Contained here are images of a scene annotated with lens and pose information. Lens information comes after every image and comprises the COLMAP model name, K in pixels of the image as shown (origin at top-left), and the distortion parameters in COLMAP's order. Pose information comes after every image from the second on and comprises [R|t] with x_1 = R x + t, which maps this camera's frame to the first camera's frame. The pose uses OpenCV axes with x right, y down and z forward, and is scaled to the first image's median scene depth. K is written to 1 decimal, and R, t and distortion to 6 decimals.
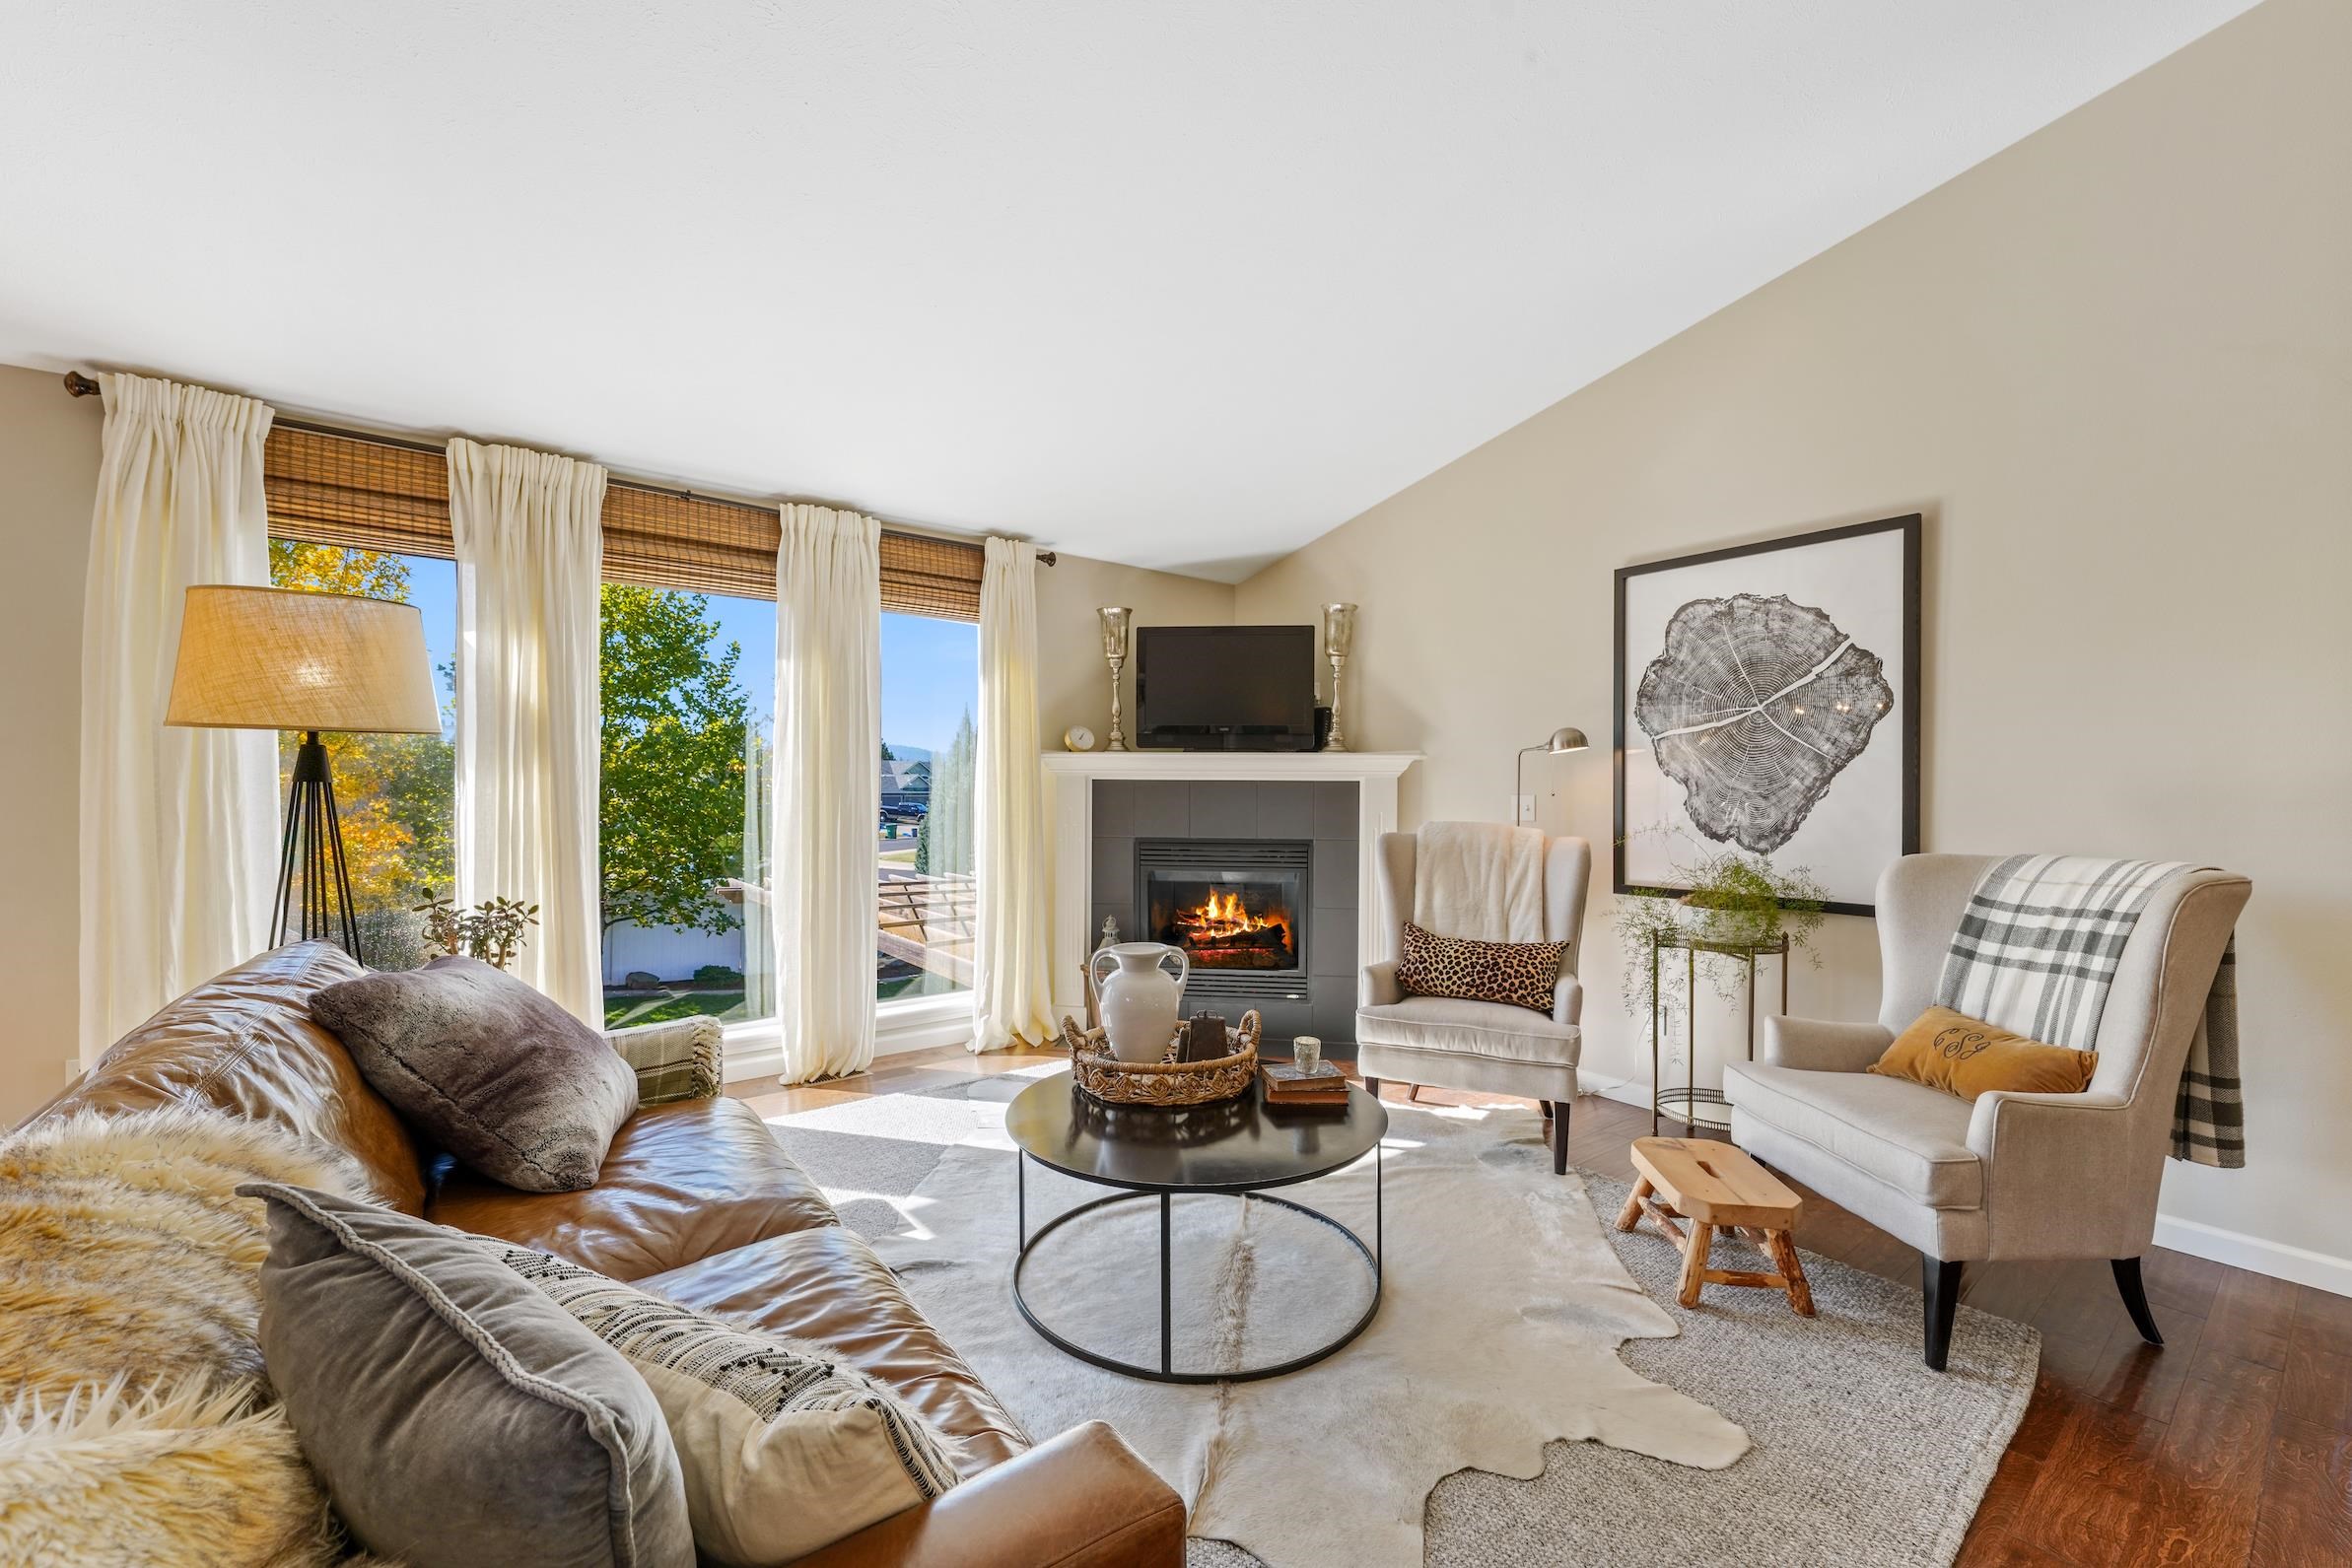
lens RADIAL K [[975.7, 0, 1172.8], [0, 975.7, 791.3], [0, 0, 1]] dist [-0.000813, -0.000134]
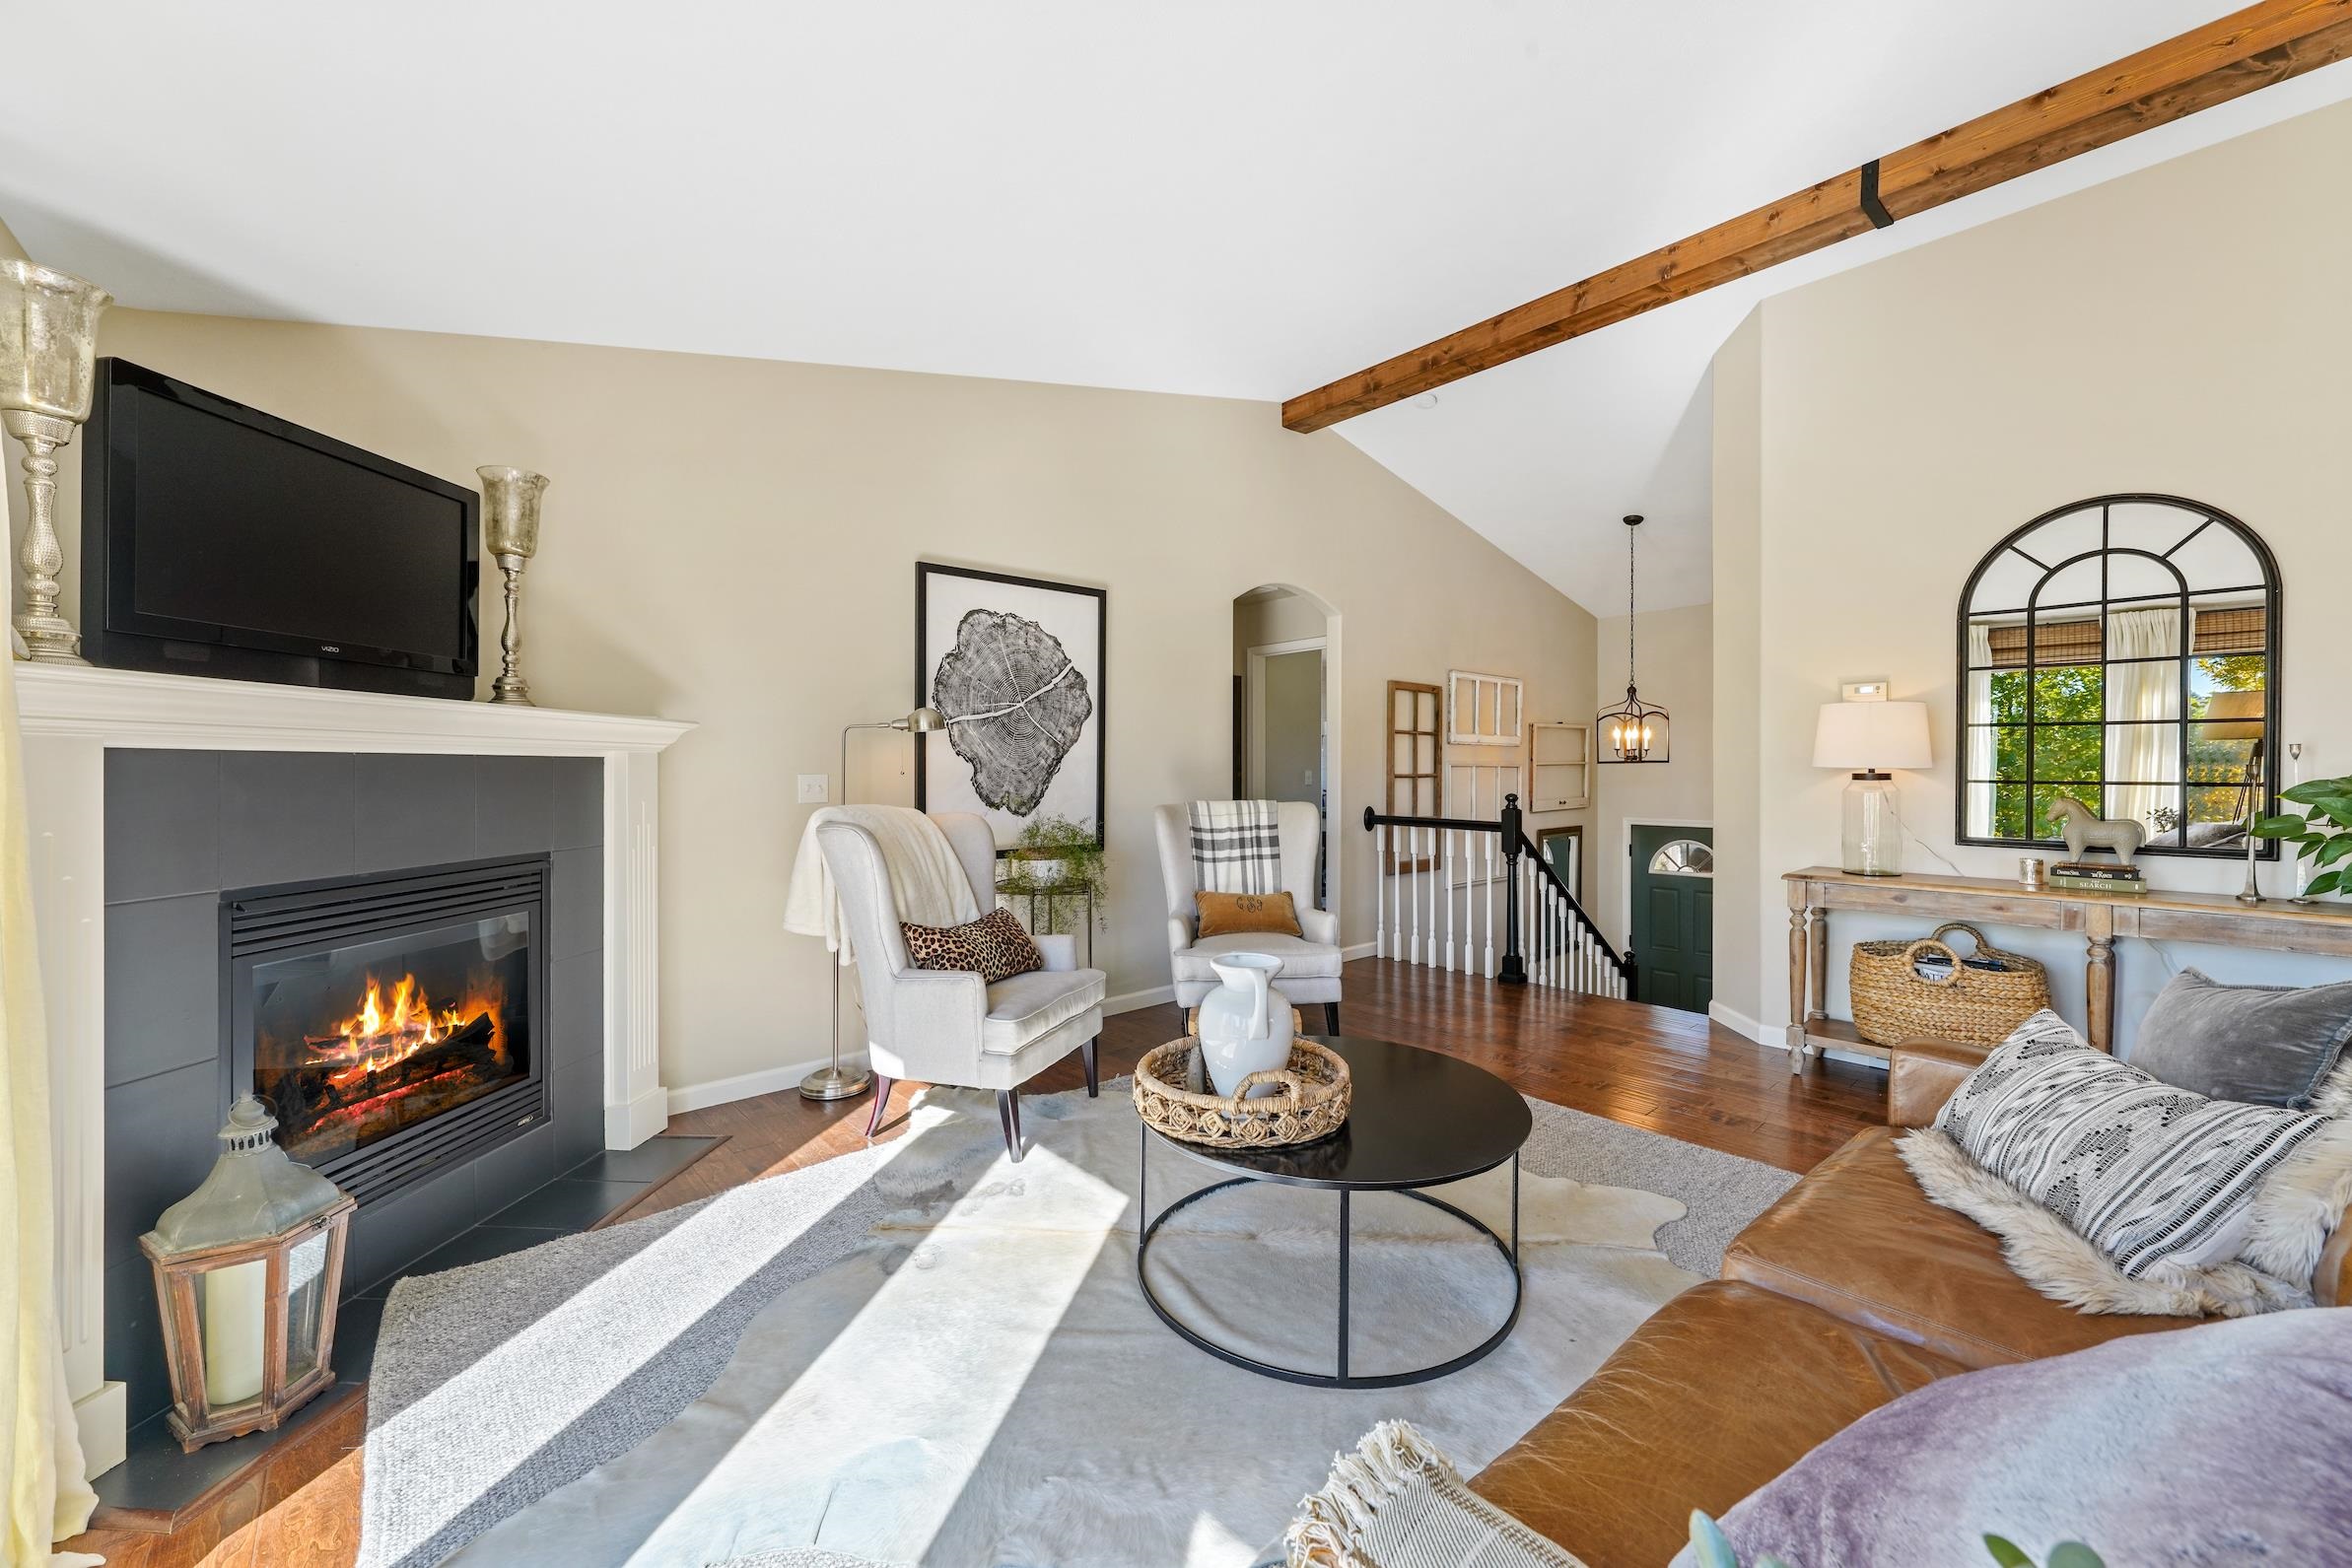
lens RADIAL K [[930.1, 0, 1176.3], [0, 930.1, 777.1], [0, 0, 1]] dist [-0.001739, -0.000196]
pose [[-0.093937, -0.014570, 0.995472, -0.634431], [0.004922, 0.999874, 0.015099, -0.006080], [-0.995566, 0.006318, -0.093854, 0.884701]]
